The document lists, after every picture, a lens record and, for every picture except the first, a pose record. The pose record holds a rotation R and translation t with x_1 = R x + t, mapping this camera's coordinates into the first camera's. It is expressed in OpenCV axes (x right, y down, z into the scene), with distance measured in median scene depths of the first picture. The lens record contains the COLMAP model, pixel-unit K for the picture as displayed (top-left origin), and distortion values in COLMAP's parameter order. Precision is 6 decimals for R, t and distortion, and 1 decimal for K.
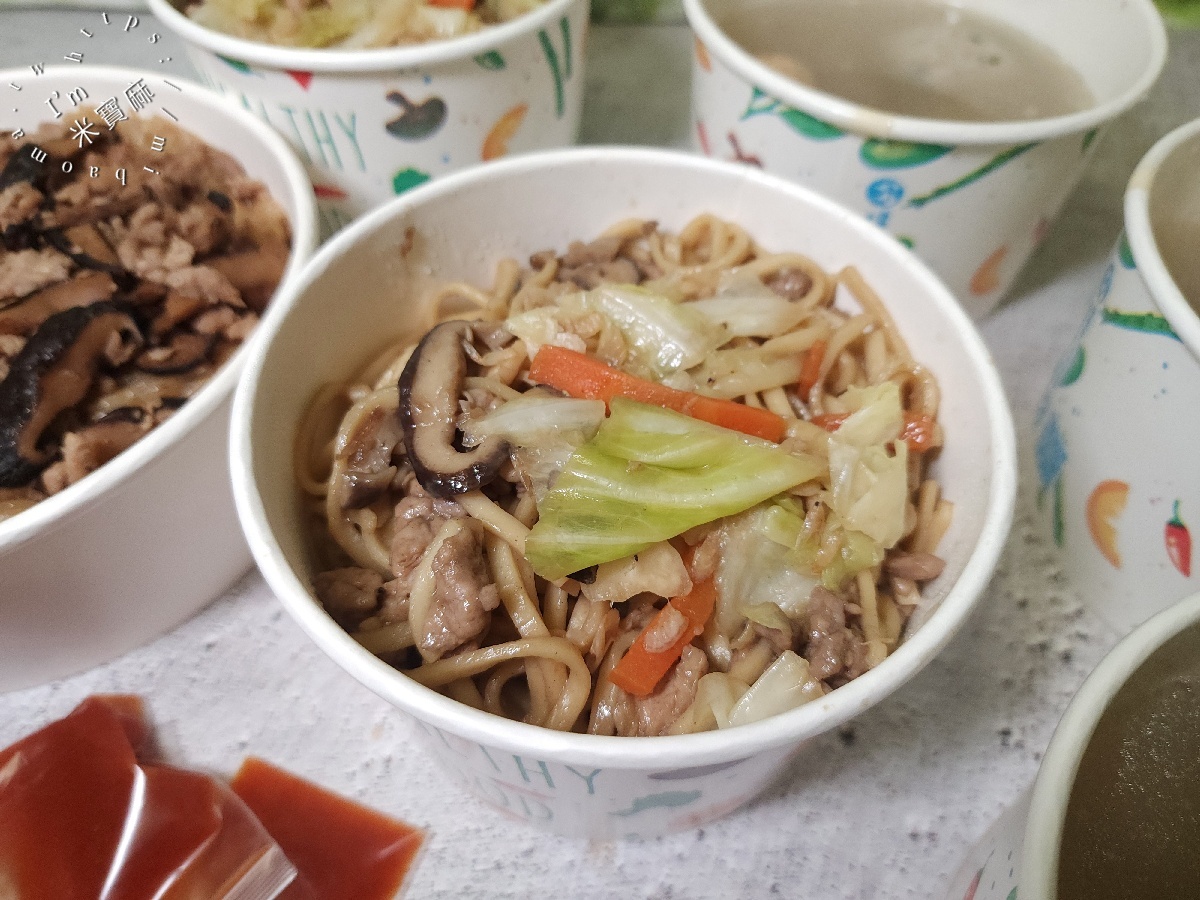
lens RADIAL K [[873.2, 0, 600.0], [0, 873.2, 450.0], [0, 0, 1]] dist [-0.035491, 0.001454]
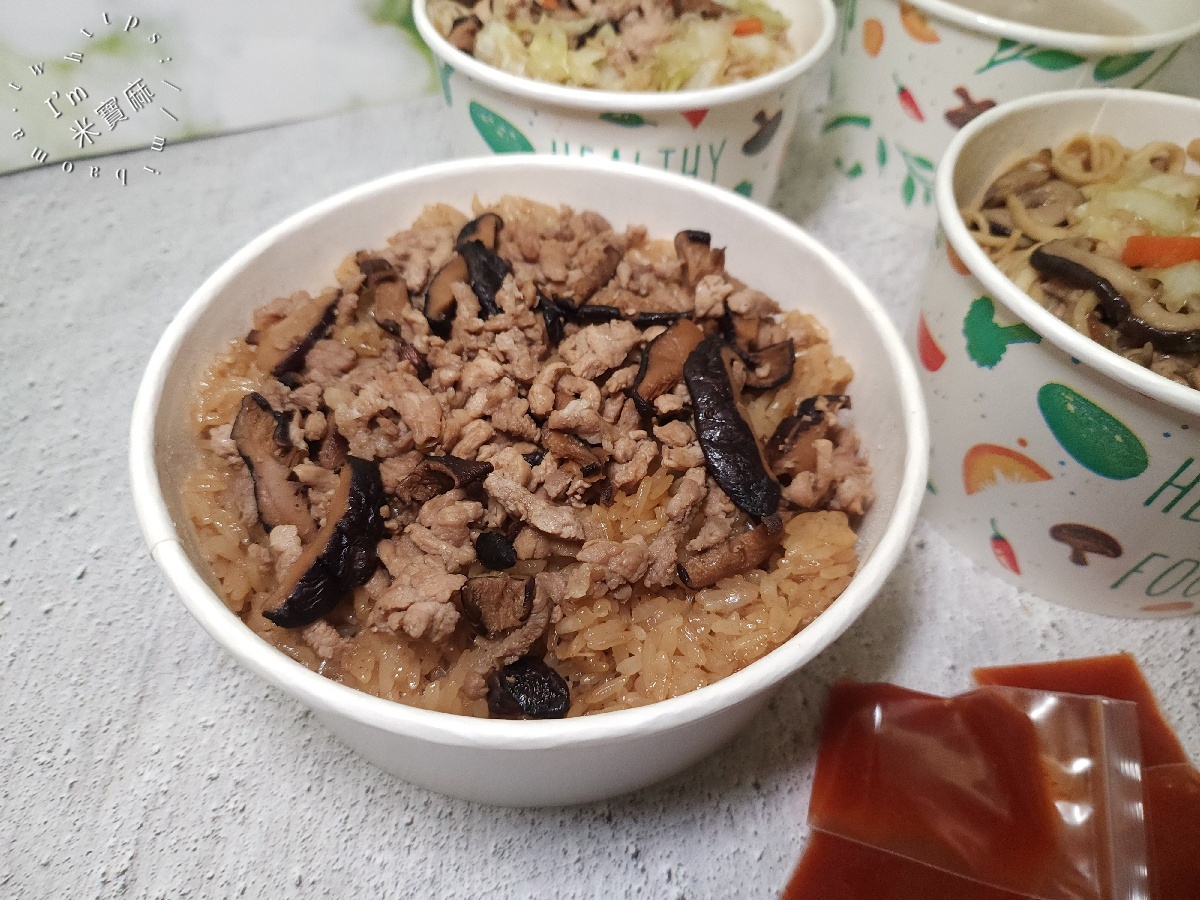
lens RADIAL K [[849.3, 0, 600.0], [0, 849.3, 450.0], [0, 0, 1]] dist [-0.000424, -0.004499]
pose [[0.877548, -0.351392, 0.326241, -1.065965], [0.361843, 0.931748, 0.030268, -0.122221], [-0.314610, 0.091486, 0.944802, 0.050662]]
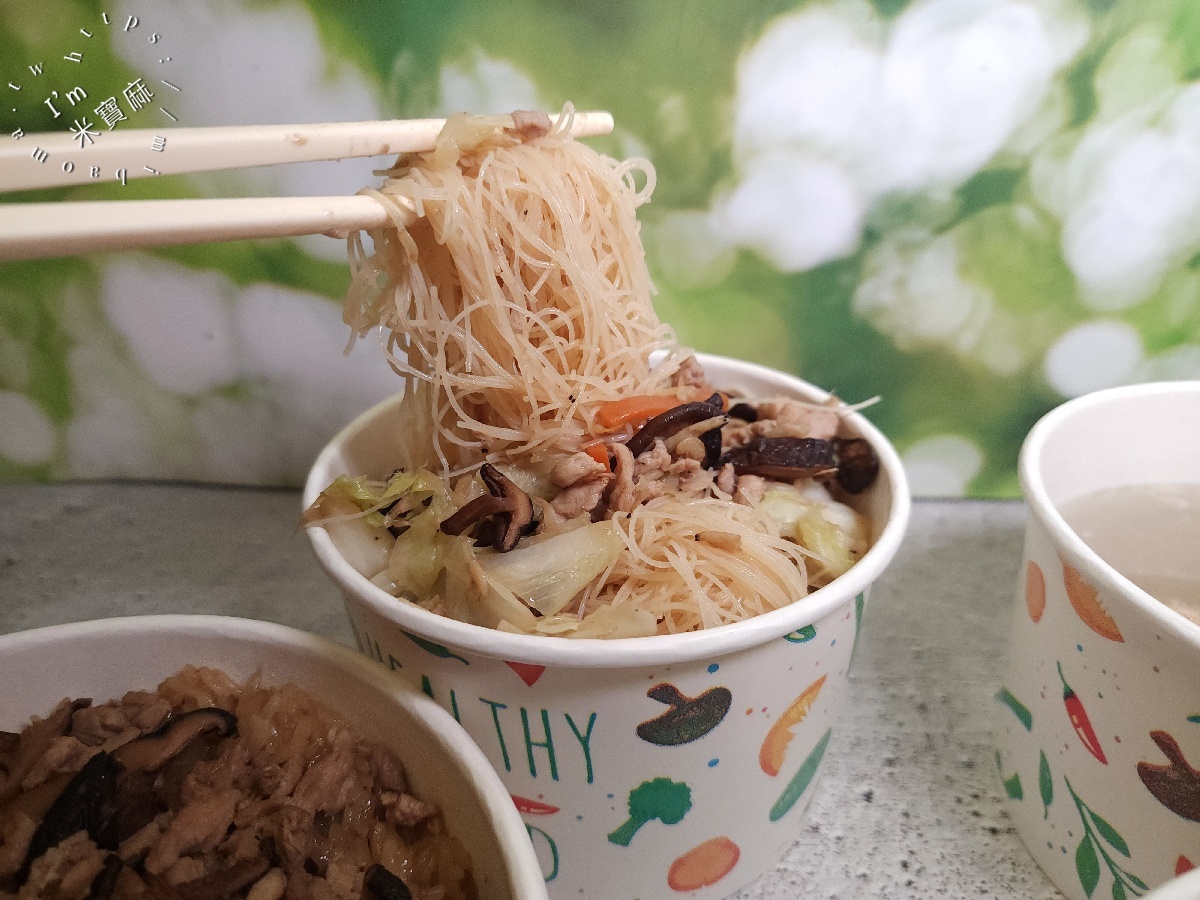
lens RADIAL K [[895.3, 0, 600.0], [0, 895.3, 450.0], [0, 0, 1]] dist [-0.001457, -0.066883]
pose [[0.998417, -0.004336, -0.056083, -0.276204], [-0.020223, 0.902686, -0.429824, -0.317227], [0.052489, 0.430277, 0.901169, 0.334413]]
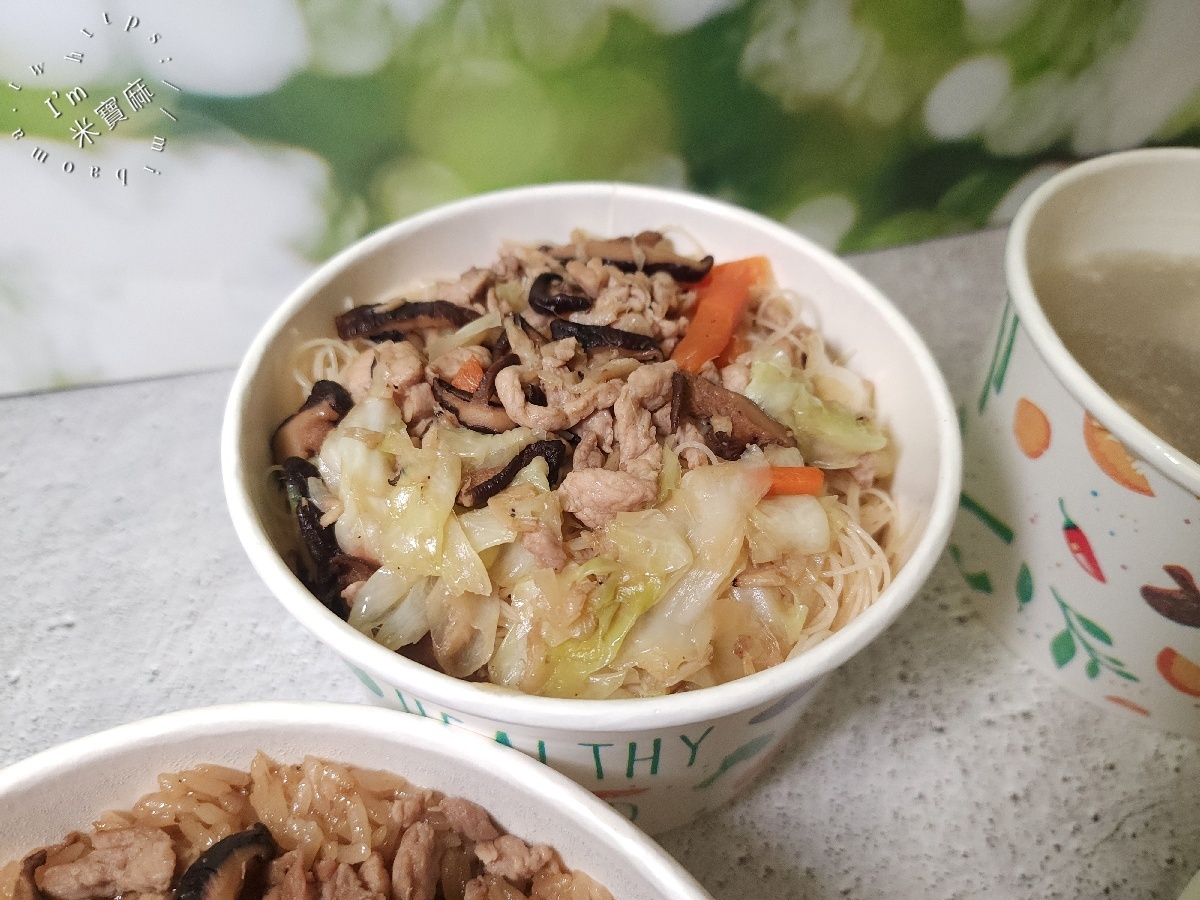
lens RADIAL K [[873.2, 0, 600.0], [0, 873.2, 450.0], [0, 0, 1]] dist [-0.035491, 0.001454]
pose [[0.951761, -0.223628, 0.210096, -0.507499], [0.234448, 0.971732, -0.027756, -0.661465], [-0.197951, 0.075674, 0.977287, 0.467045]]
